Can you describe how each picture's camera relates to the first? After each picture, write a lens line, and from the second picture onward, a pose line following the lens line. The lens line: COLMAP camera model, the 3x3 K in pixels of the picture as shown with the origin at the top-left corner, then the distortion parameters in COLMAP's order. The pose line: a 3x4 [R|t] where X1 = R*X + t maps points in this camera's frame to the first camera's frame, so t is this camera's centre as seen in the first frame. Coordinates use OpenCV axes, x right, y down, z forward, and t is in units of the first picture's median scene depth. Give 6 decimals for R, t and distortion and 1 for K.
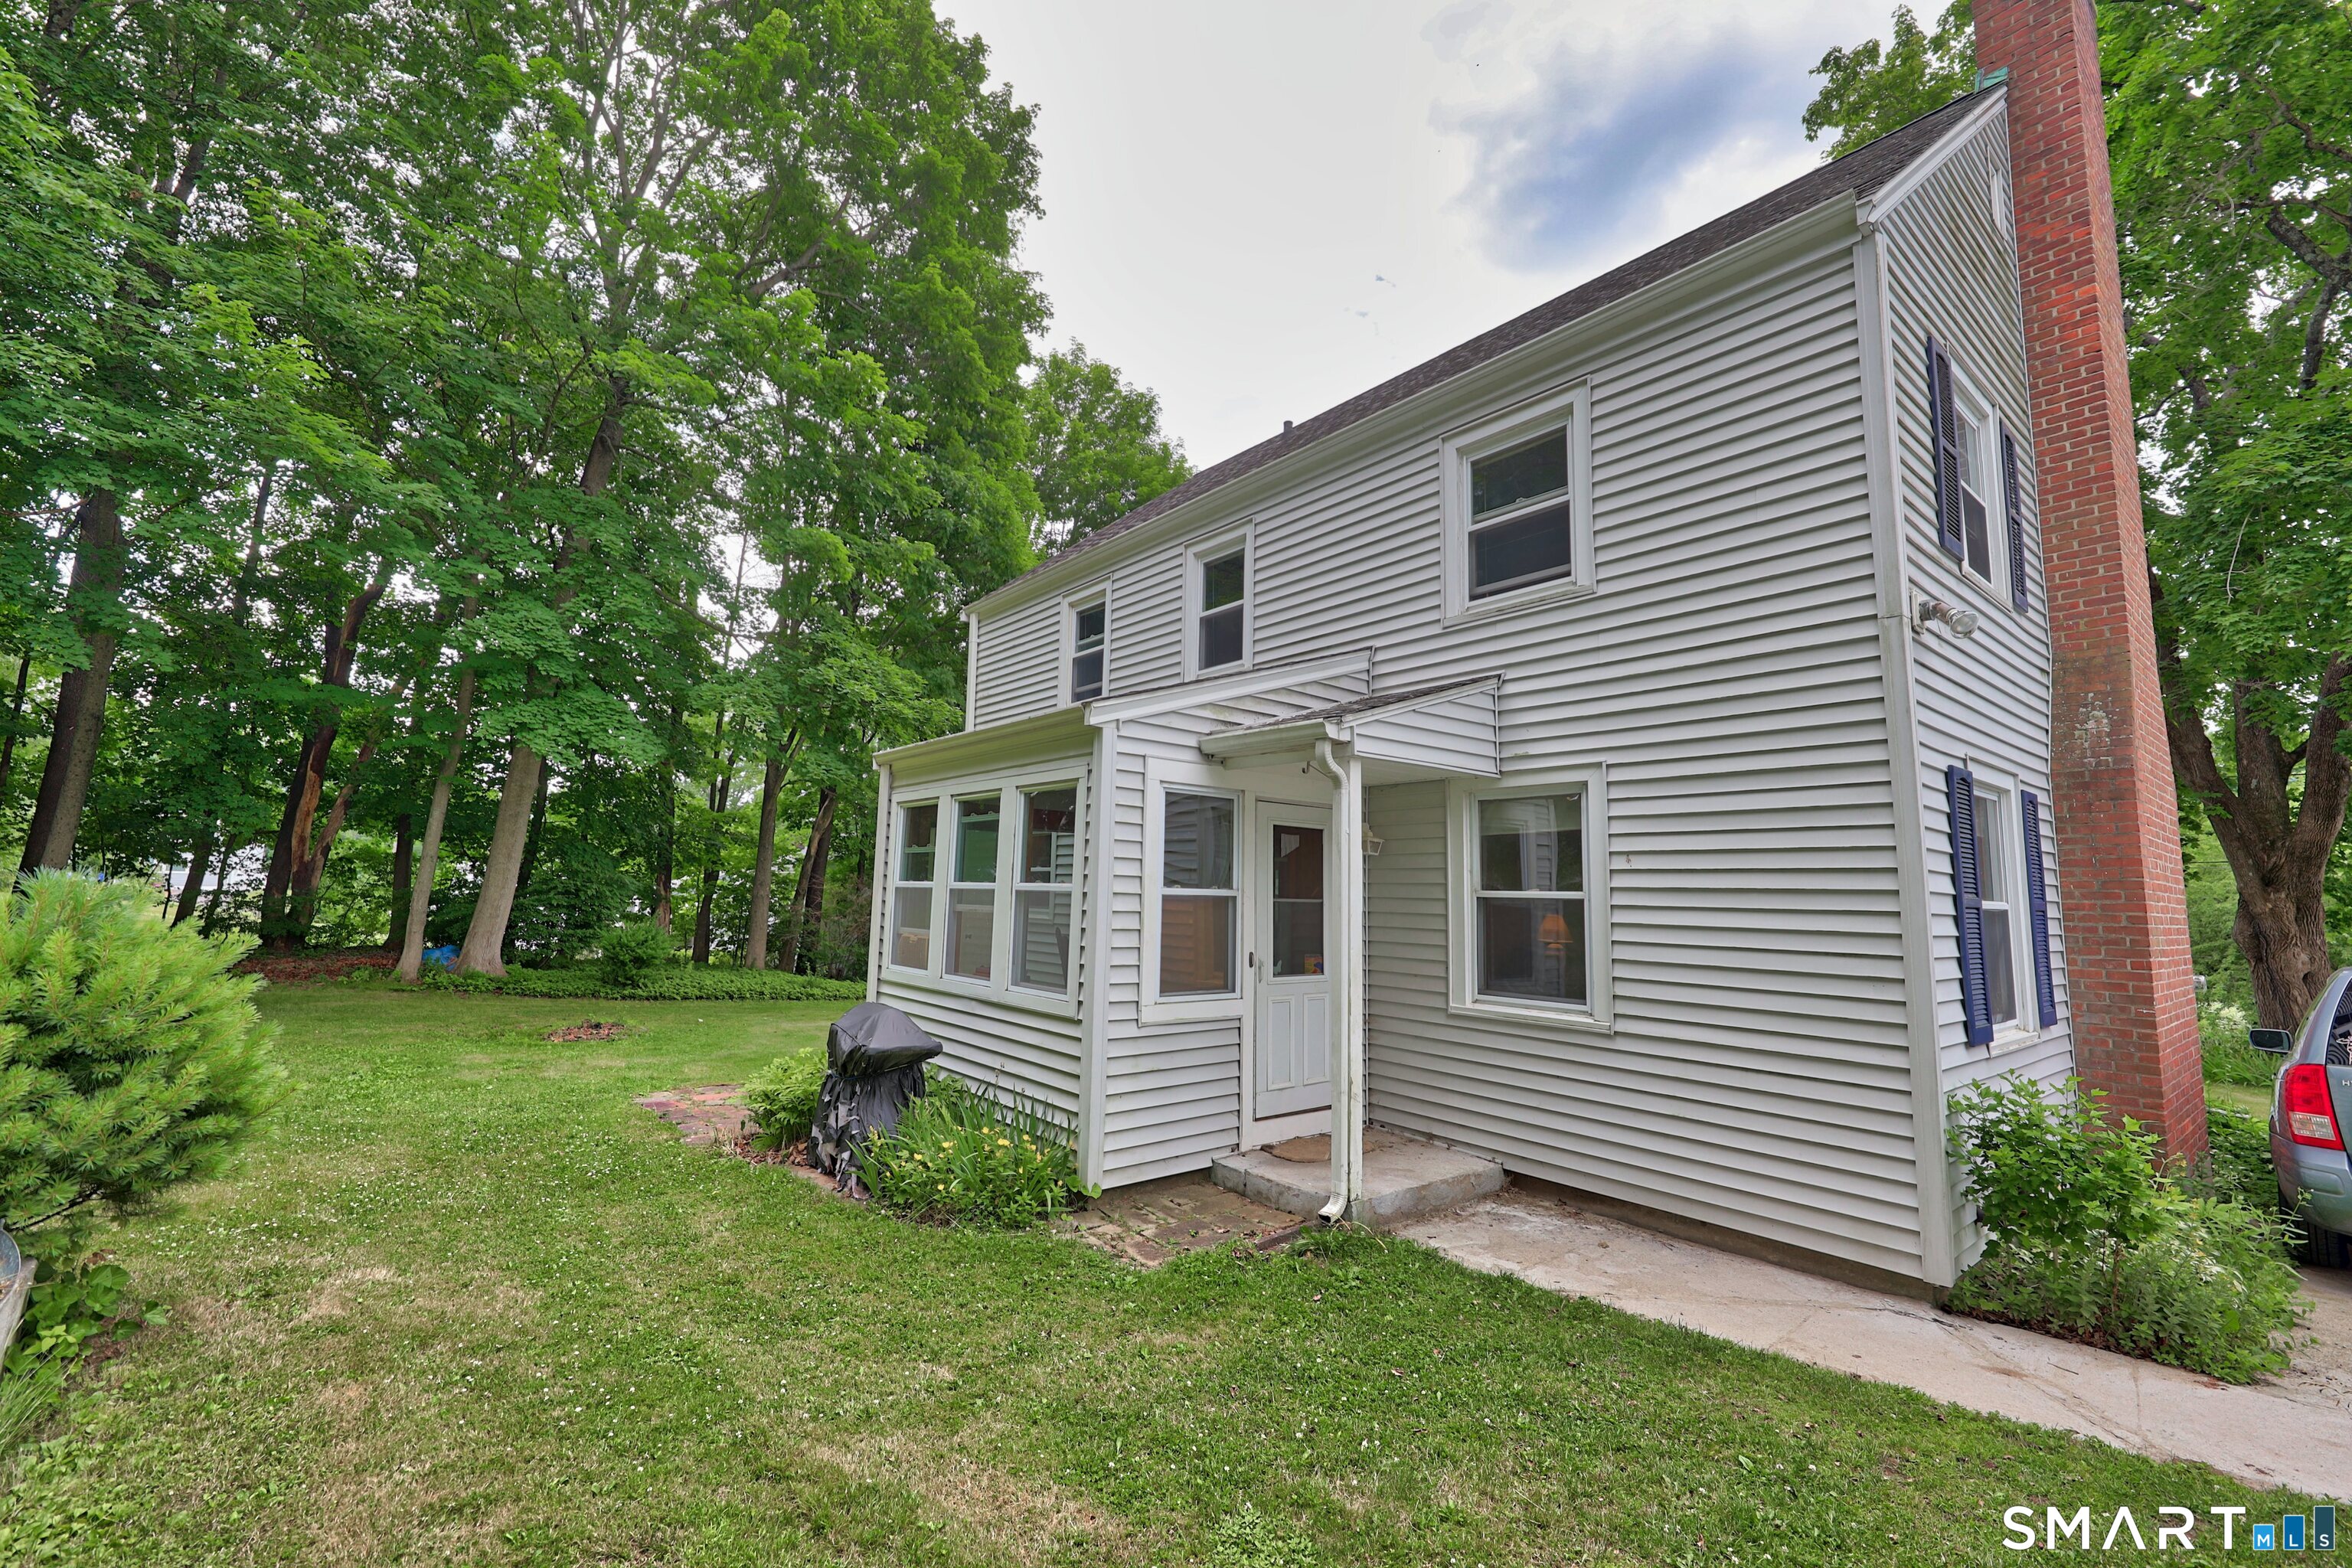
lens RADIAL K [[988.9, 0, 1183.9], [0, 988.9, 772.1], [0, 0, 1]] dist [-0.000793, -0.000404]
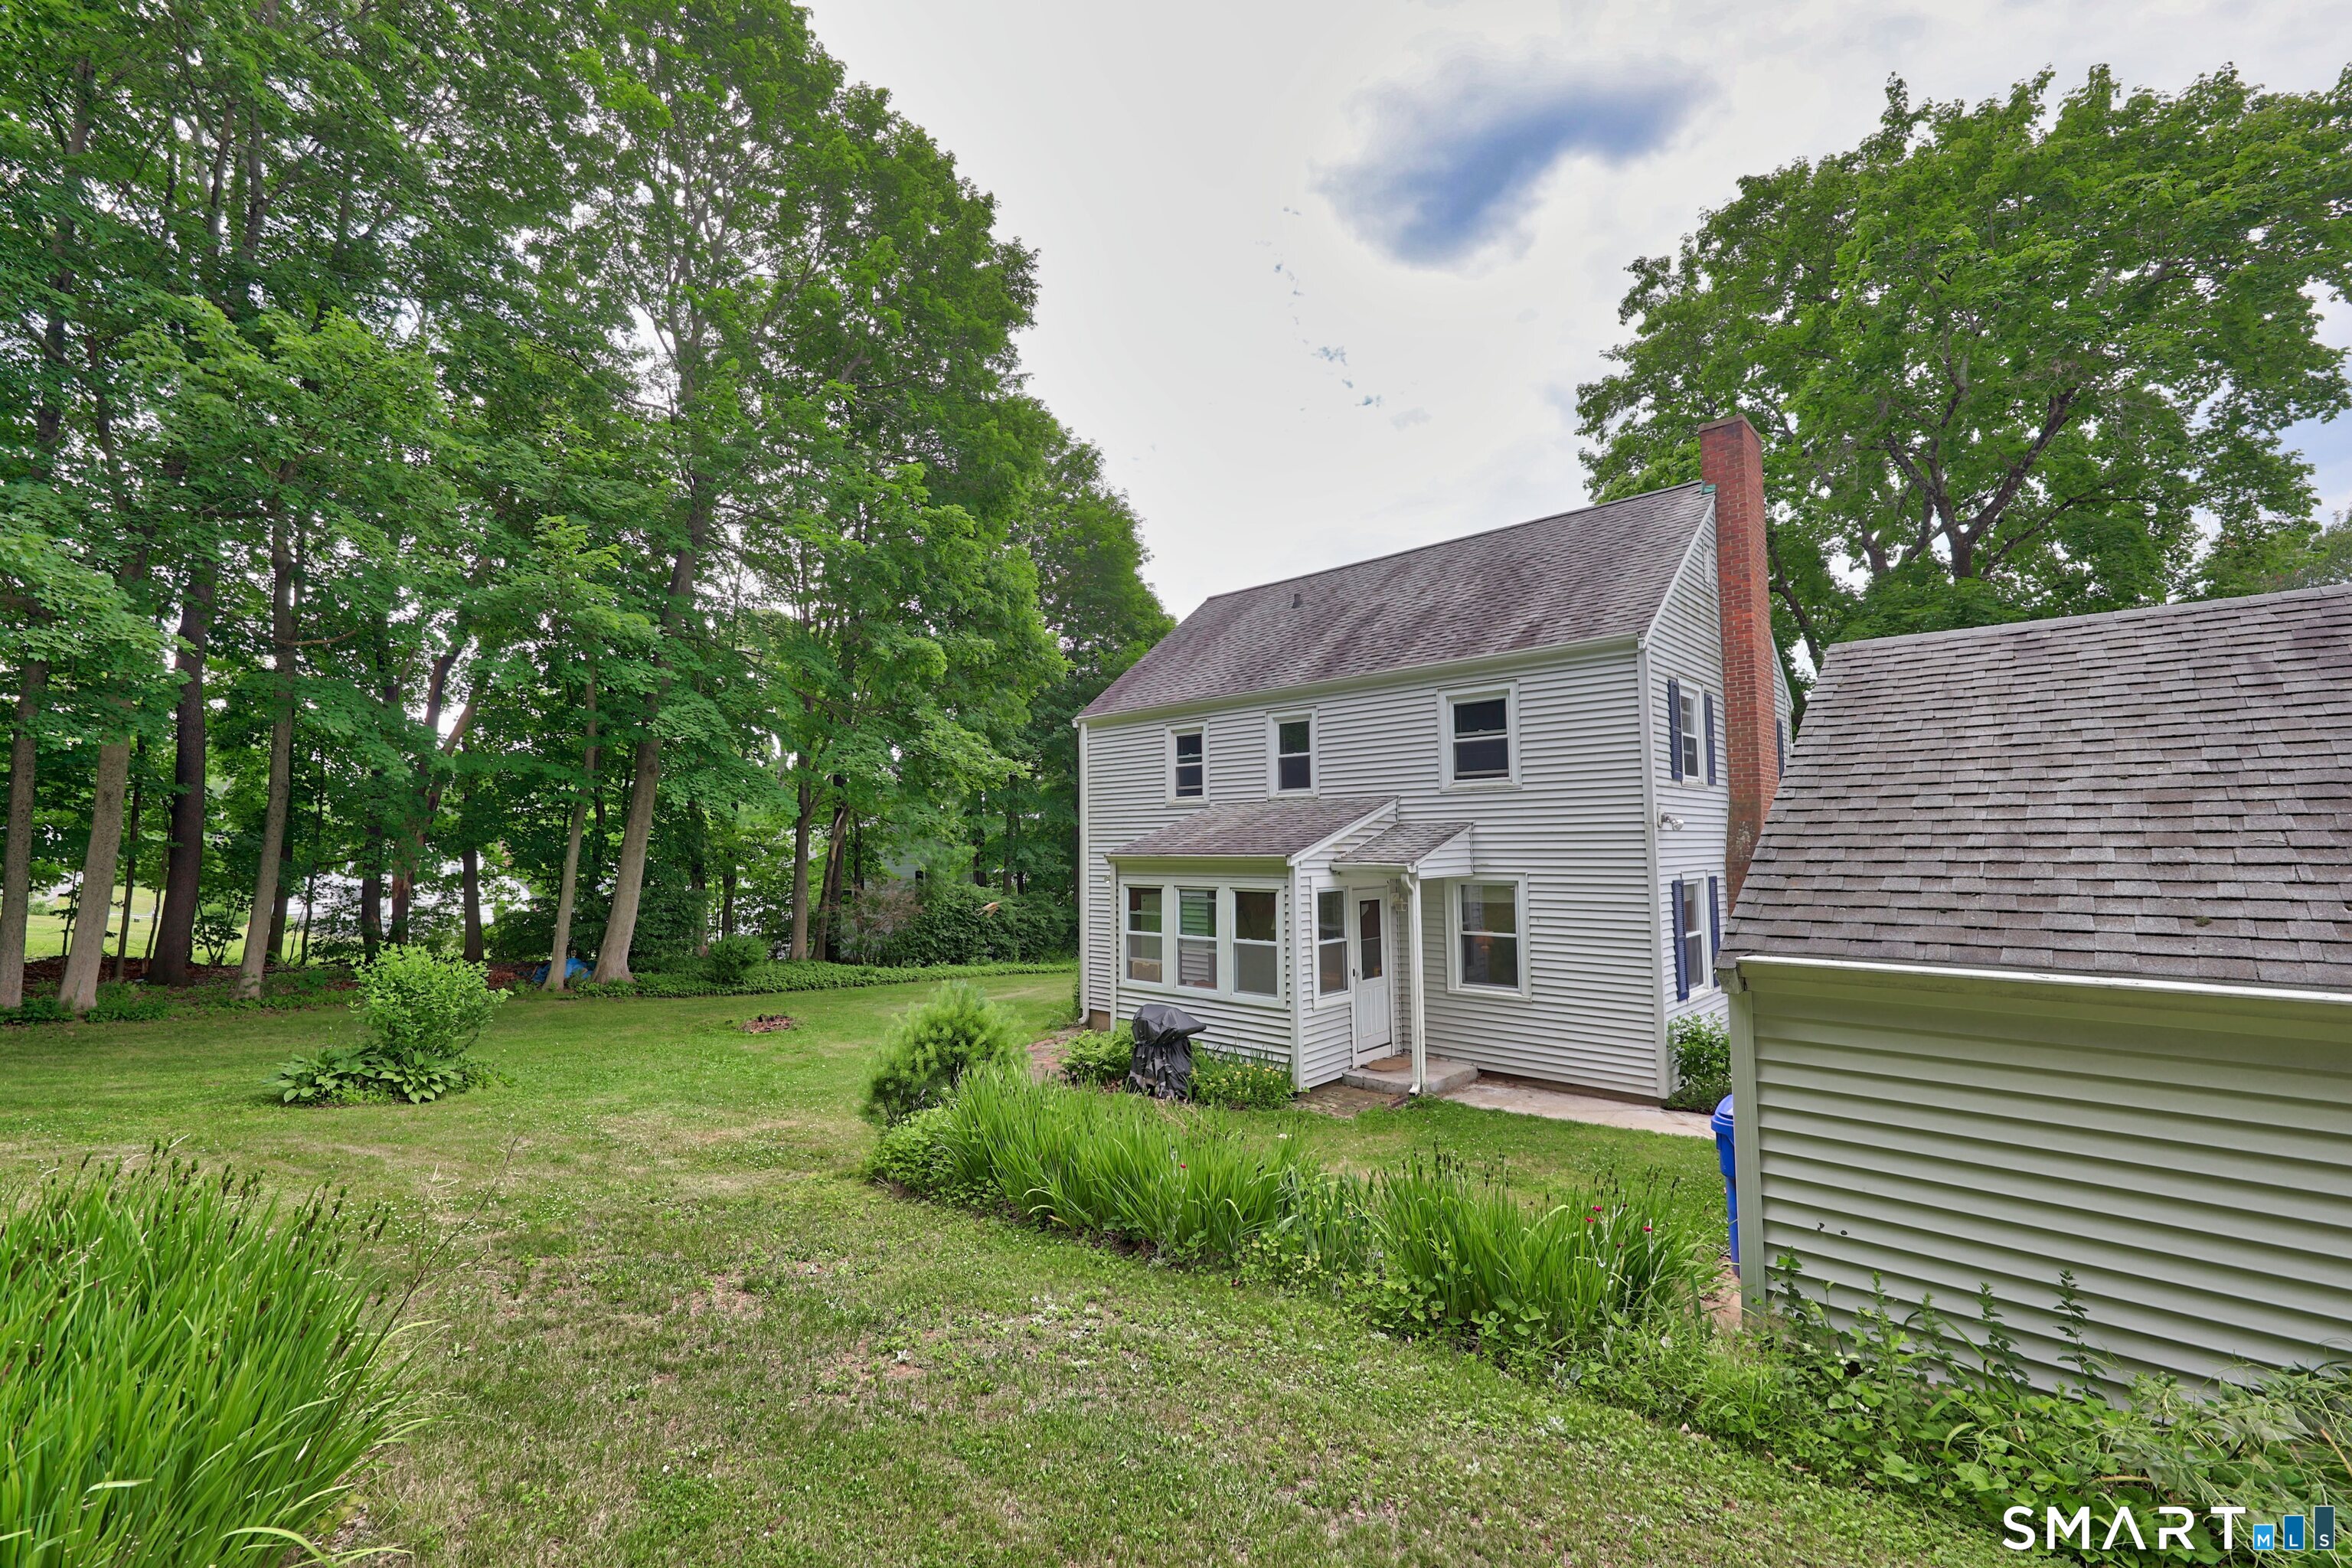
lens RADIAL K [[988.9, 0, 1183.9], [0, 988.9, 772.1], [0, 0, 1]] dist [-0.000793, -0.000404]
pose [[0.988659, -0.022713, 0.148450, -0.563343], [0.014686, 0.998381, 0.054947, -0.329440], [-0.149458, -0.052144, 0.987392, -0.891747]]
